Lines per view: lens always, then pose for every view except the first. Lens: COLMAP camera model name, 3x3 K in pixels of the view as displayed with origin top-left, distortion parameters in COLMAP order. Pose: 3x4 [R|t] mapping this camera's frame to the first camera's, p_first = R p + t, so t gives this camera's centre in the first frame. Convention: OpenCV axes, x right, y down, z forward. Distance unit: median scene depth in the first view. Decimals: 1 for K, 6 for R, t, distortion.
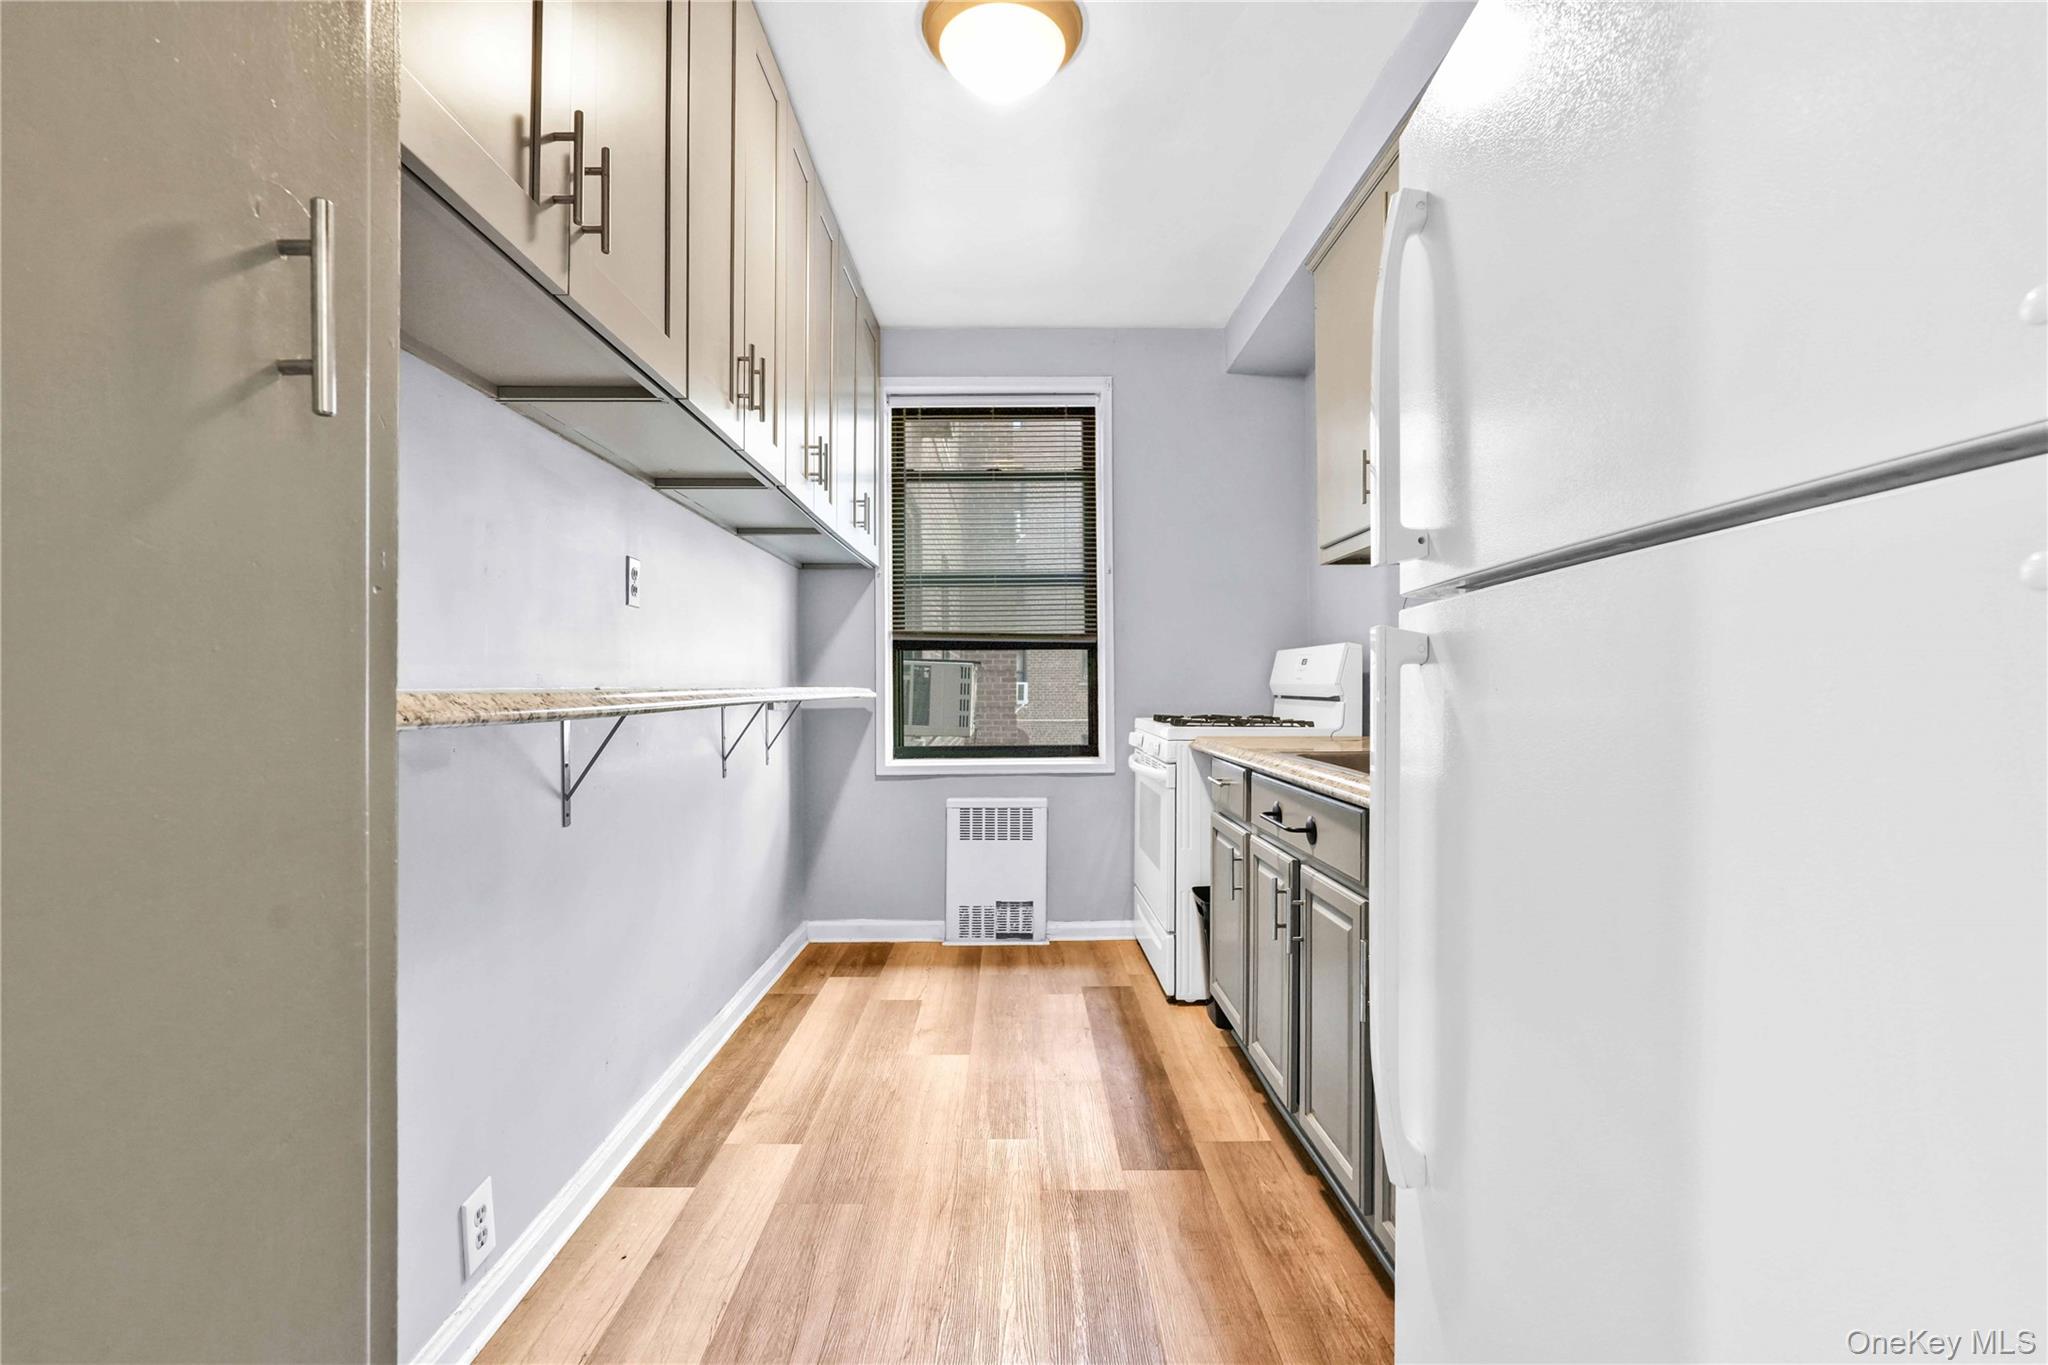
lens RADIAL K [[931.0, 0, 1021.0], [0, 931.0, 683.5], [0, 0, 1]] dist [0.000269, 0.000219]
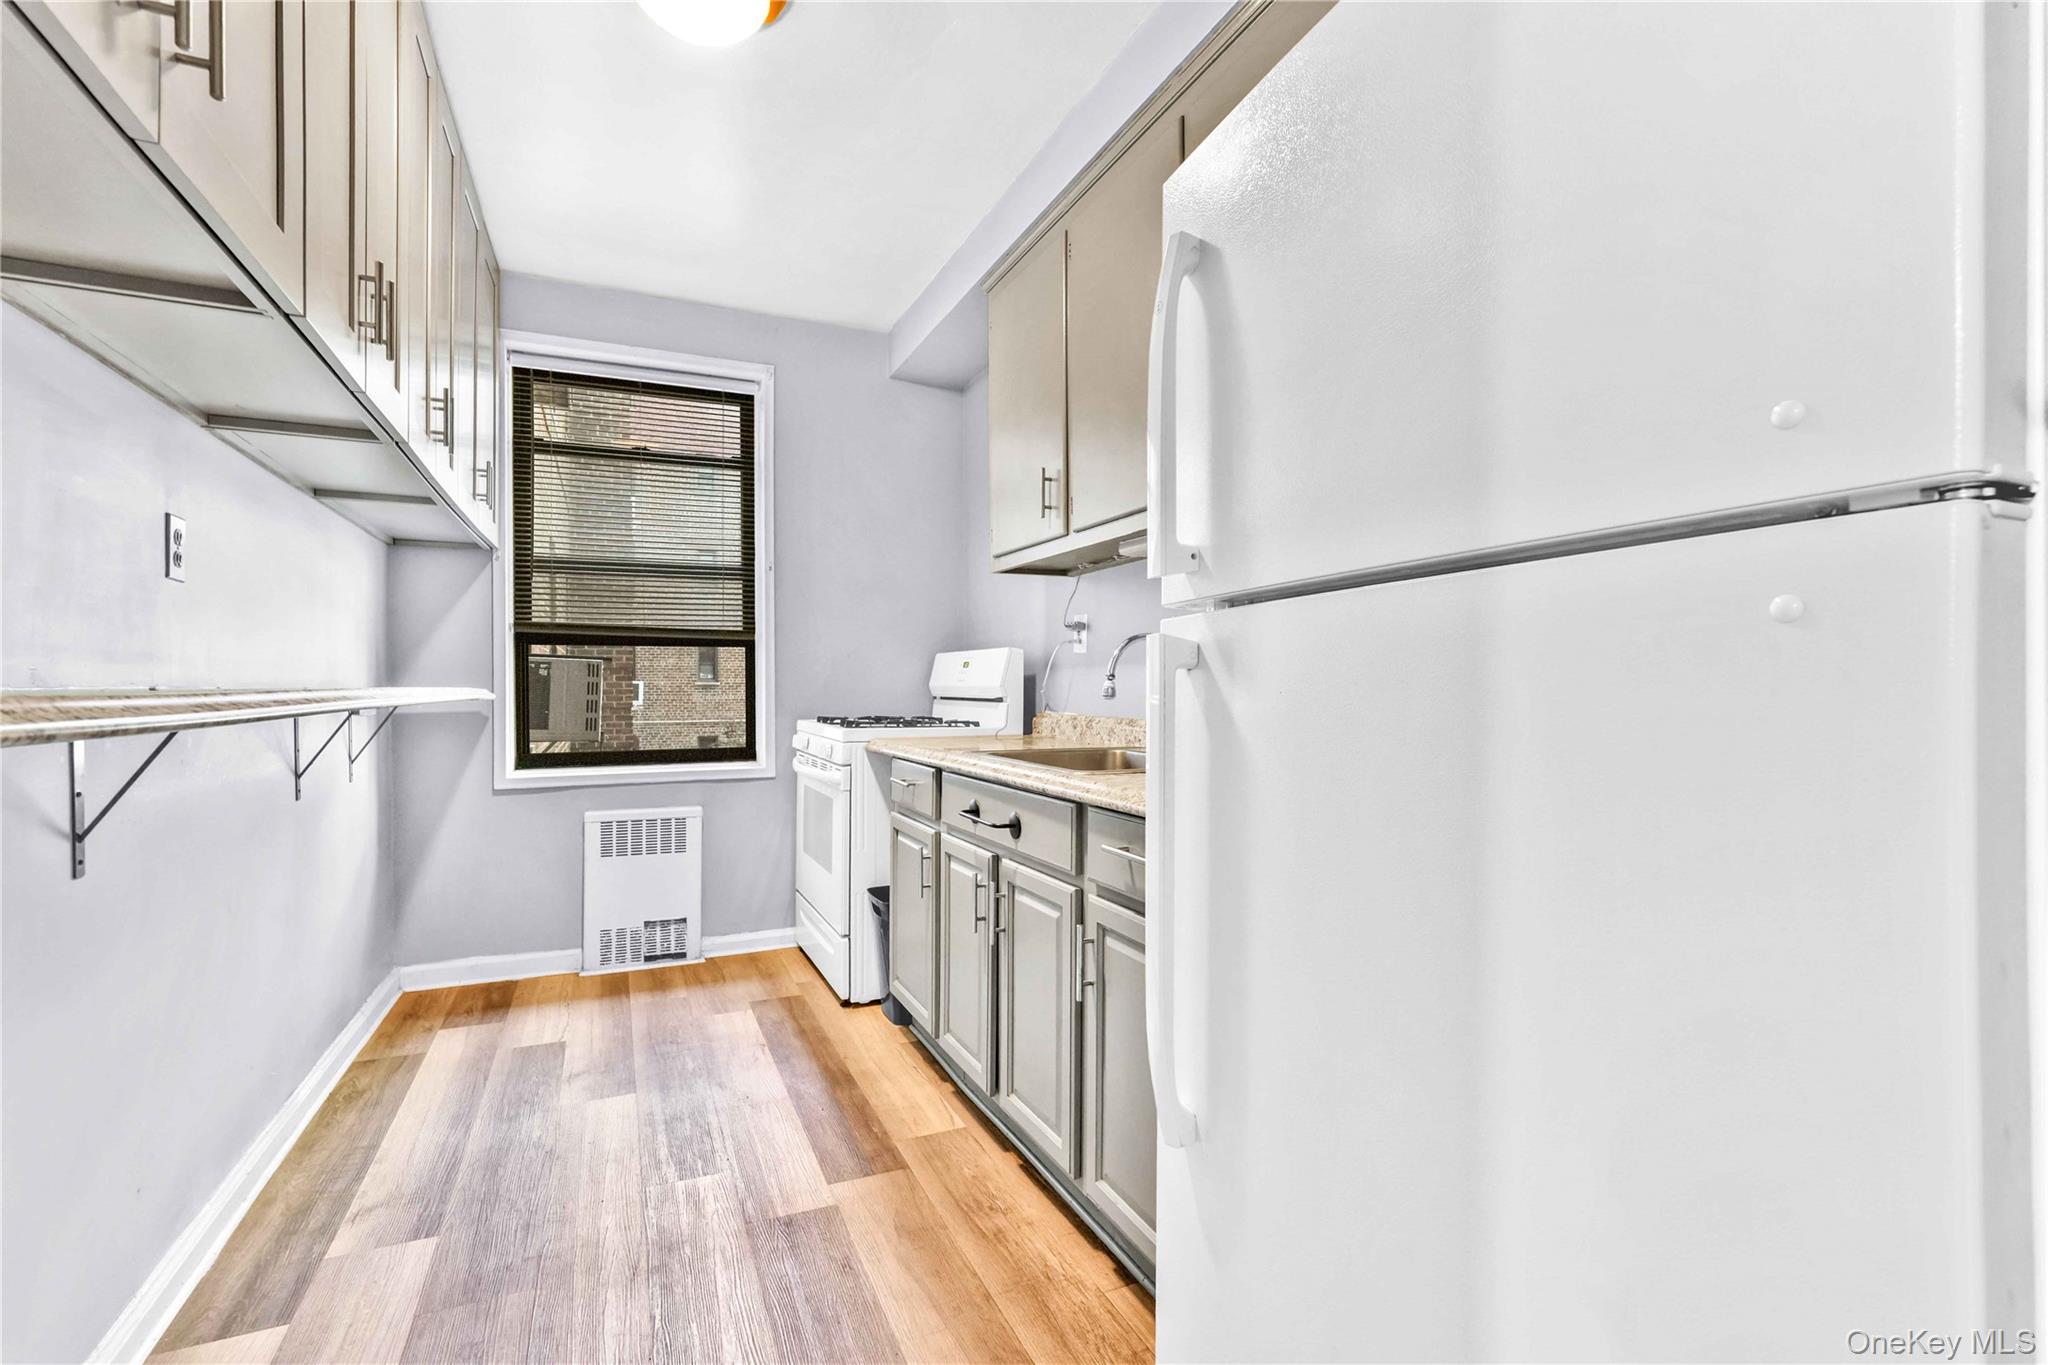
lens RADIAL K [[922.7, 0, 1020.9], [0, 922.7, 690.7], [0, 0, 1]] dist [-0.012442, 0.011359]
pose [[0.916811, 0.001485, 0.399320, -0.069019], [-0.004333, 0.999971, 0.006230, -0.000522], [-0.399299, -0.007443, 0.916791, 0.031631]]
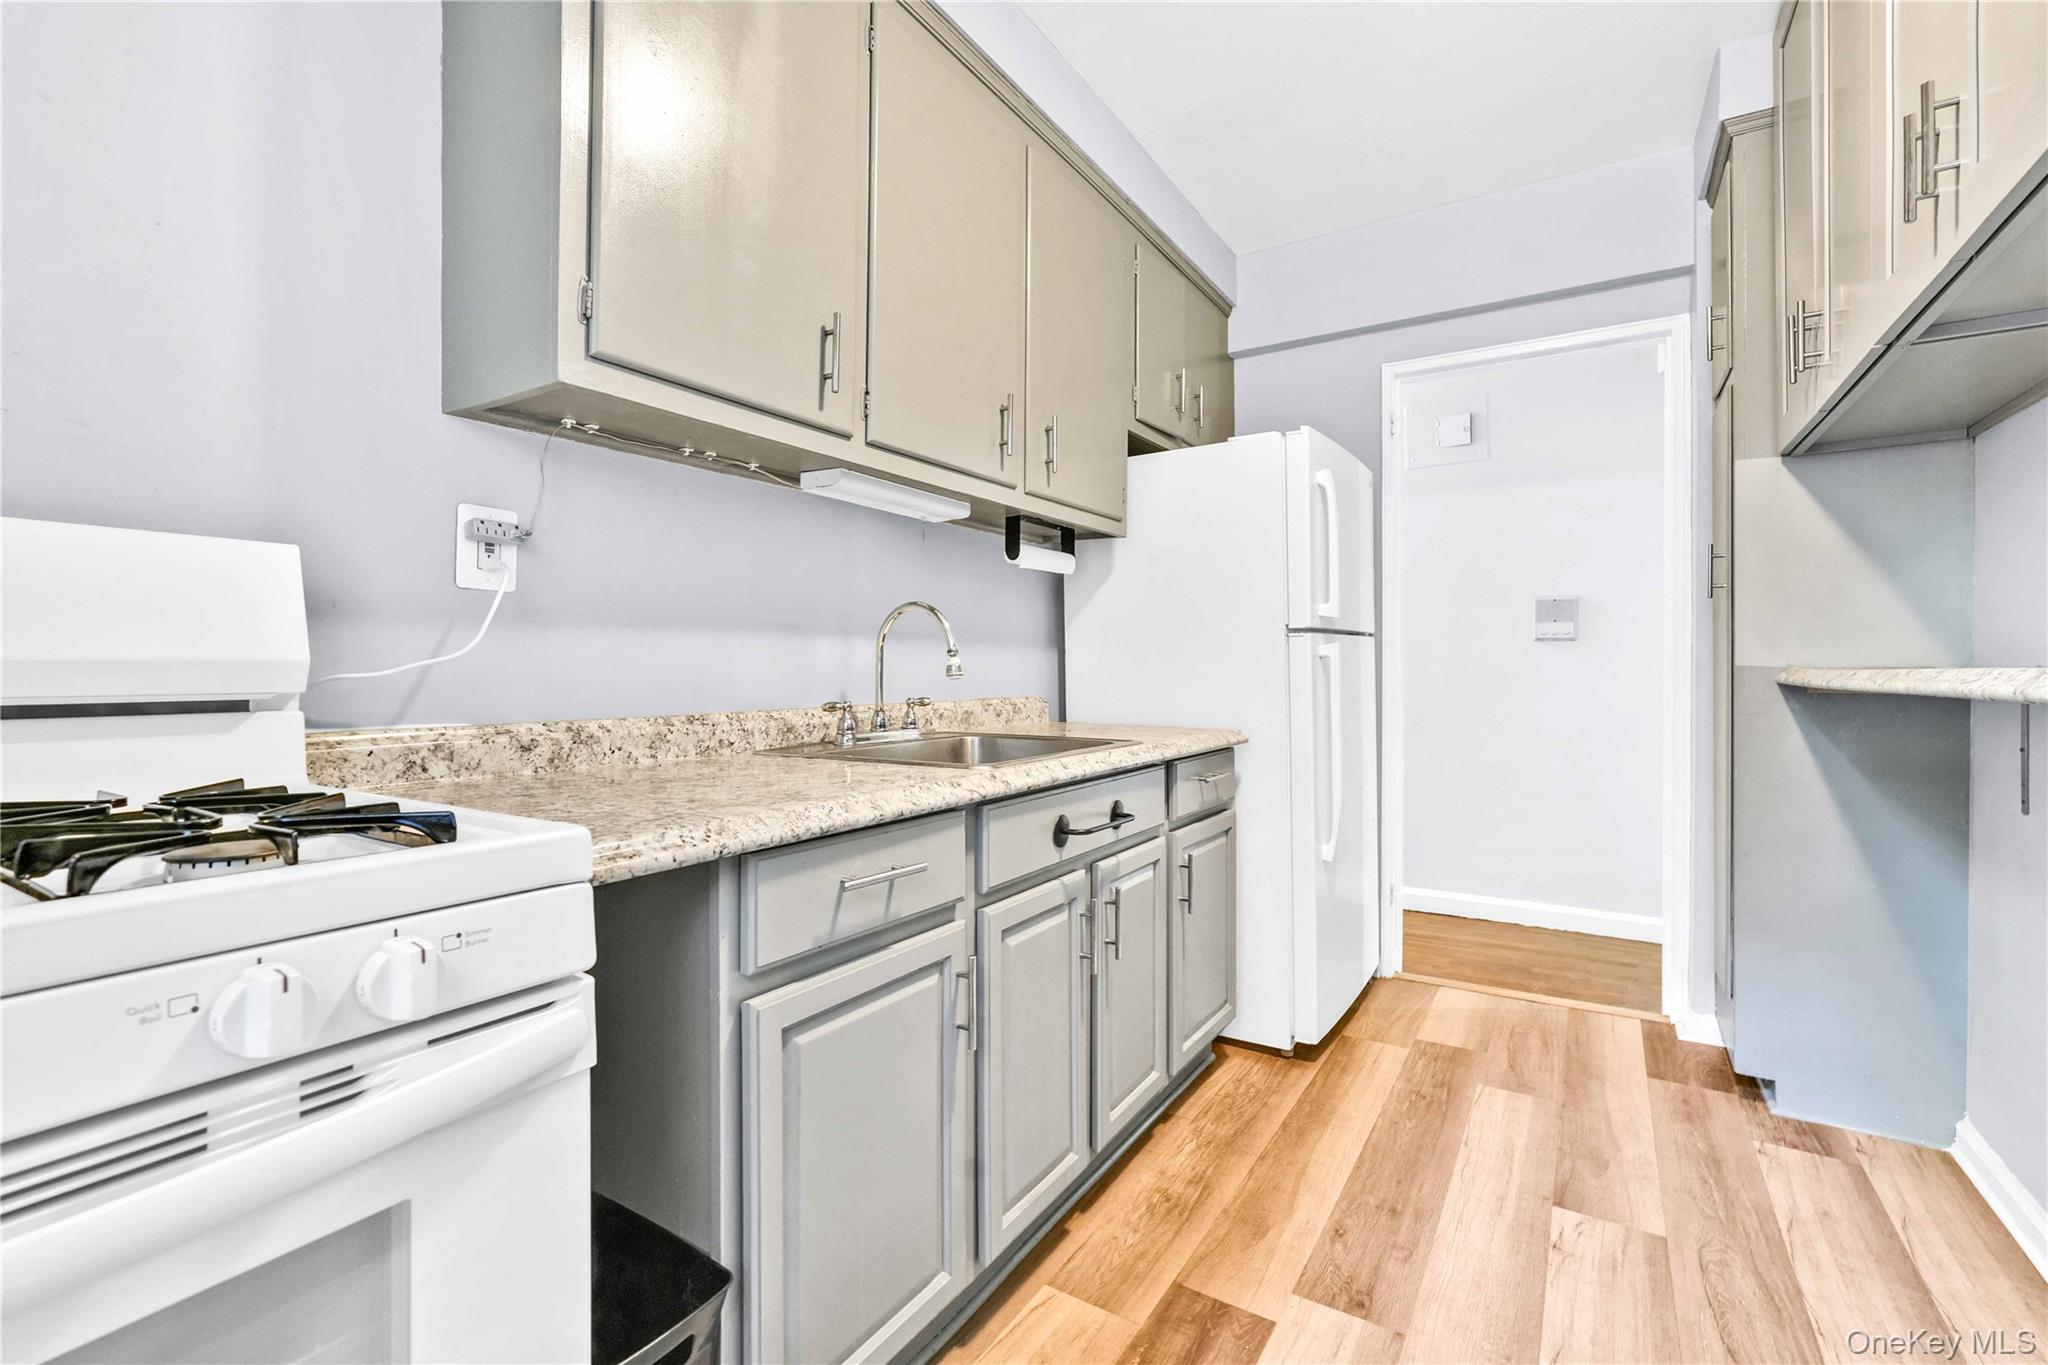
lens RADIAL K [[899.3, 0, 1024.0], [0, 899.3, 682.5], [0, 0, 1]] dist [-0.000508, 0.000980]
pose [[-0.840514, -0.003643, 0.541778, -0.080573], [-0.002944, 0.999993, 0.002157, 0.011578], [-0.541782, 0.000218, -0.840519, 1.292229]]
